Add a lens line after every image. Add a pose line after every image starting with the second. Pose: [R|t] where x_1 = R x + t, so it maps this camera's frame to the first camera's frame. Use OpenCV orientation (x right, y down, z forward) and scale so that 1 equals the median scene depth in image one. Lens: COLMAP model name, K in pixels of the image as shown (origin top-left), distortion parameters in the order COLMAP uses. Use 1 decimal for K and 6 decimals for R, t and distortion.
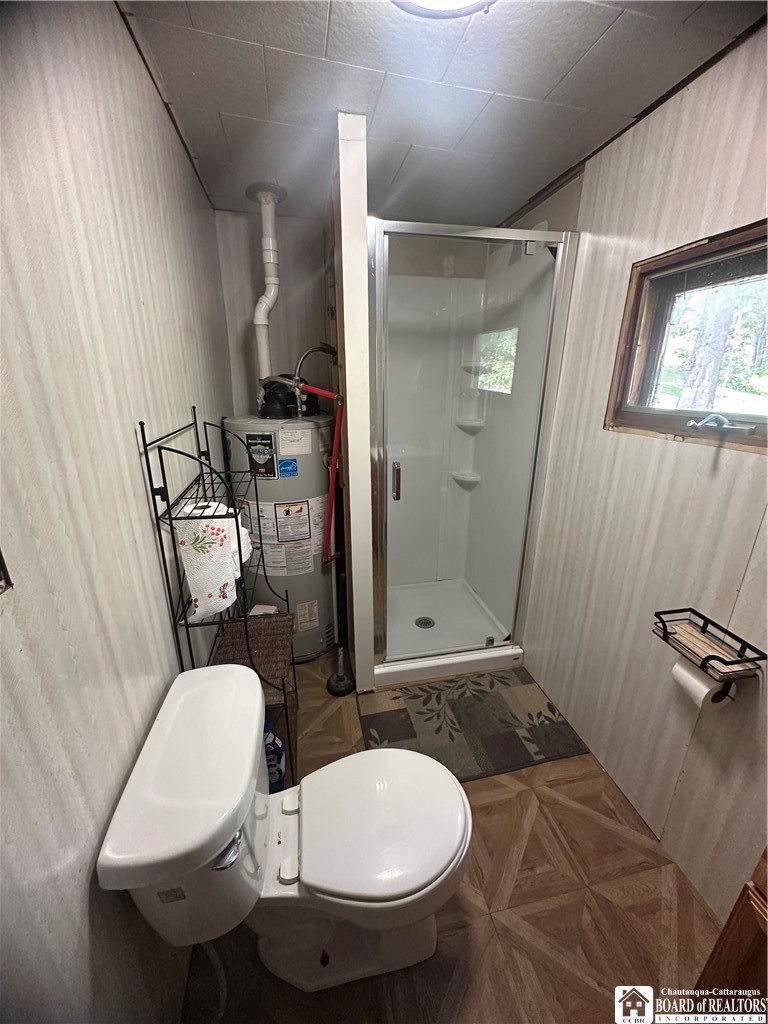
lens RADIAL K [[407.1, 0, 384.4], [0, 407.1, 513.2], [0, 0, 1]] dist [-0.003365, 0.000182]
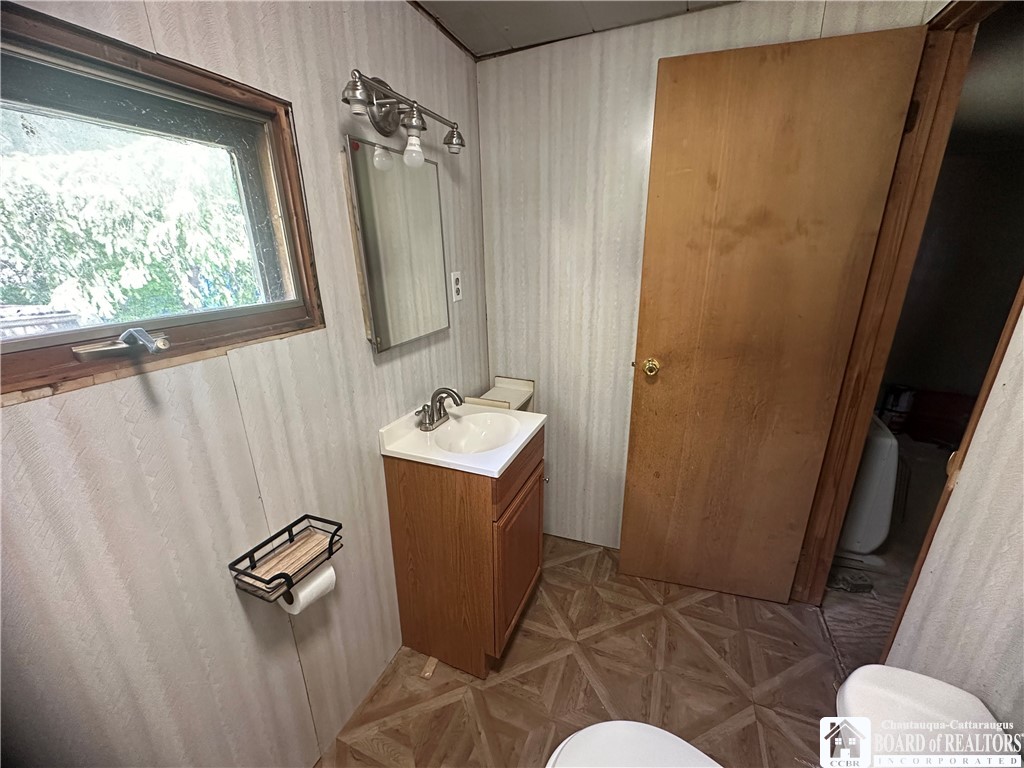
lens RADIAL K [[407.1, 0, 513.4], [0, 407.1, 383.1], [0, 0, 1]] dist [-0.003365, 0.000182]
pose [[-0.831432, -0.172207, 0.528266, -0.032180], [0.176838, 0.819306, 0.545405, -0.299611], [-0.526734, 0.546885, -0.650745, 0.825314]]
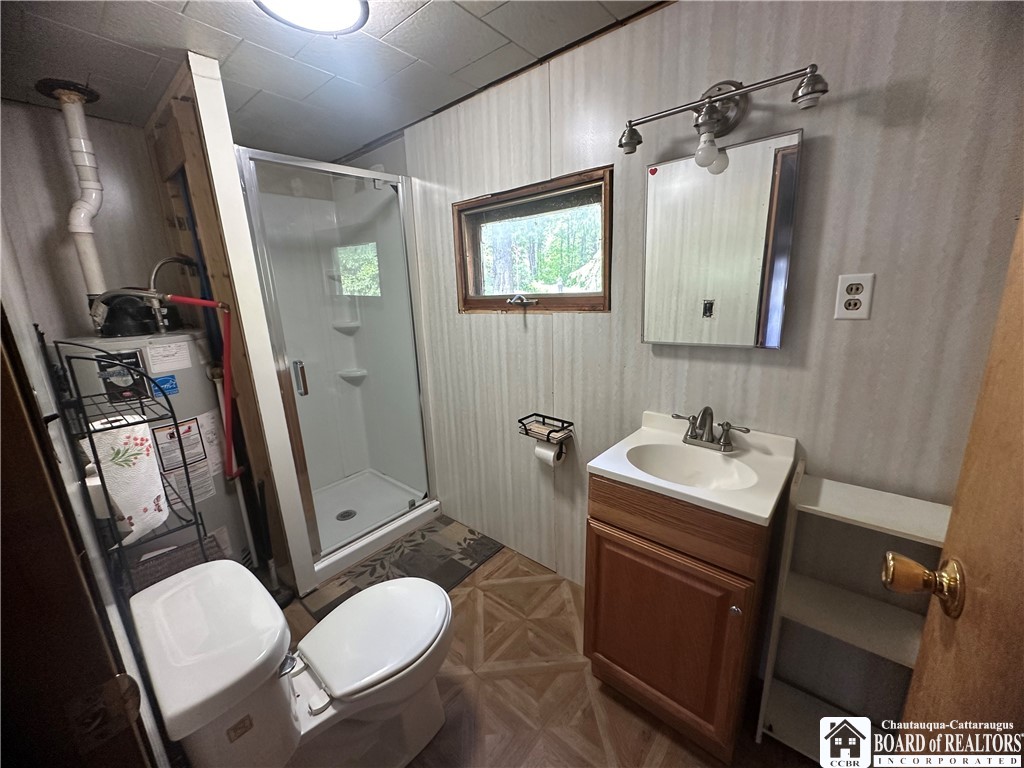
lens RADIAL K [[407.1, 0, 513.4], [0, 407.1, 383.1], [0, 0, 1]] dist [-0.003365, 0.000182]
pose [[0.787238, -0.179309, 0.590003, -0.197132], [0.234793, 0.971880, -0.017918, 0.101768], [-0.570200, 0.152634, 0.807202, -0.221559]]
